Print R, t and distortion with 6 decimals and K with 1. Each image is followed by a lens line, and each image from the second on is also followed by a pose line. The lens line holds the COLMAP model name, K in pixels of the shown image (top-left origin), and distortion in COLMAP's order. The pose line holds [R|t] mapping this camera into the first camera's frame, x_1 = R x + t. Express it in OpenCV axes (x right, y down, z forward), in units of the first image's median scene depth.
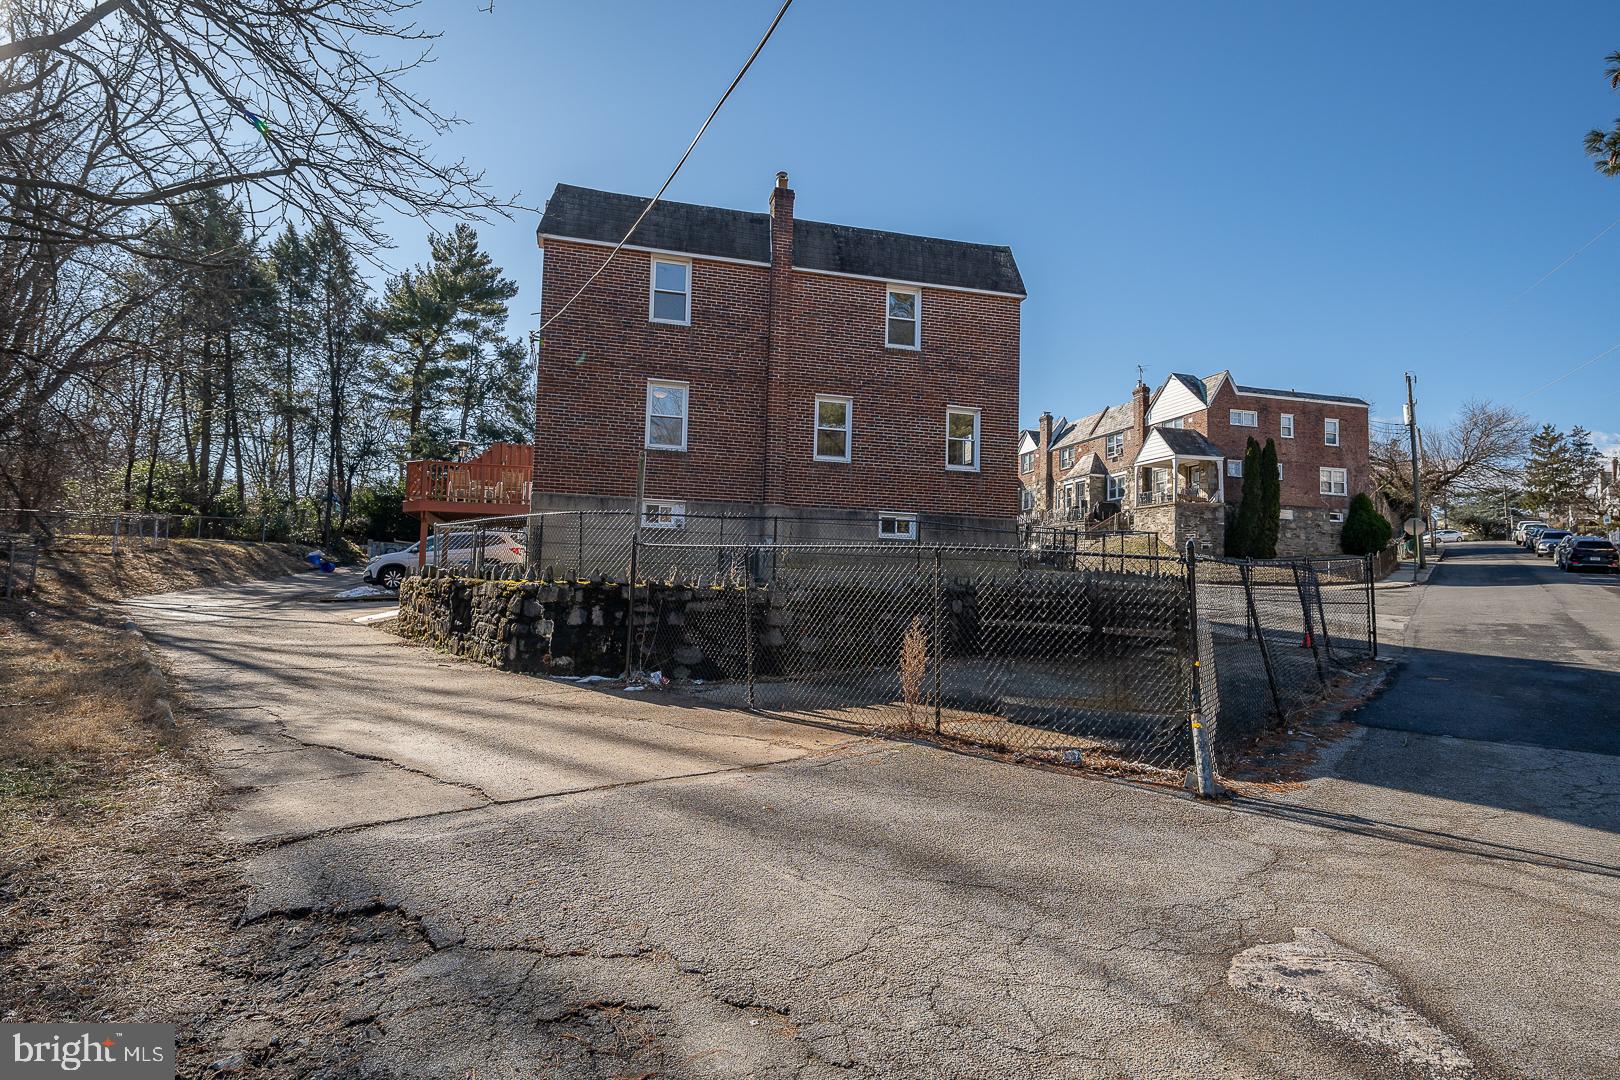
lens RADIAL K [[869.9, 0, 808.3], [0, 869.9, 531.8], [0, 0, 1]] dist [-0.003477, -0.000155]
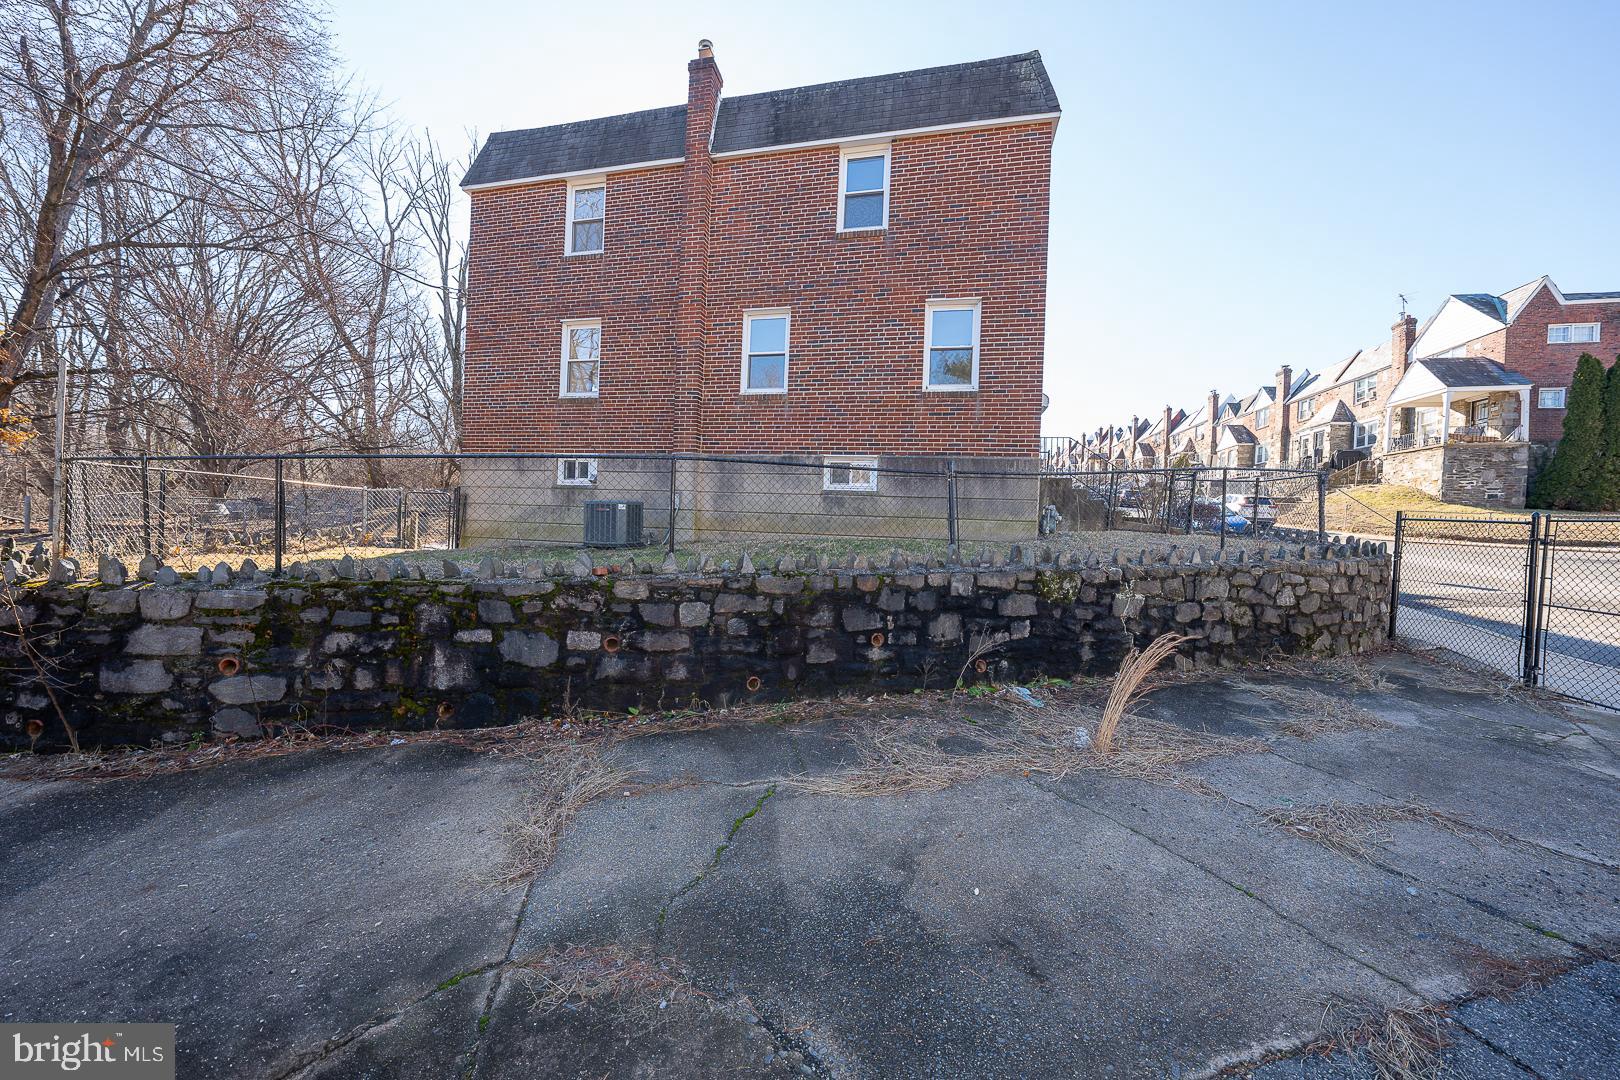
lens RADIAL K [[558.1, 0, 811.7], [0, 558.1, 534.0], [0, 0, 1]] dist [-0.032124, 0.007245]
pose [[0.882098, 0.011733, -0.470920, 0.123602], [0.021819, 0.997599, 0.065725, 0.005254], [0.470560, -0.068251, 0.879724, 0.232068]]
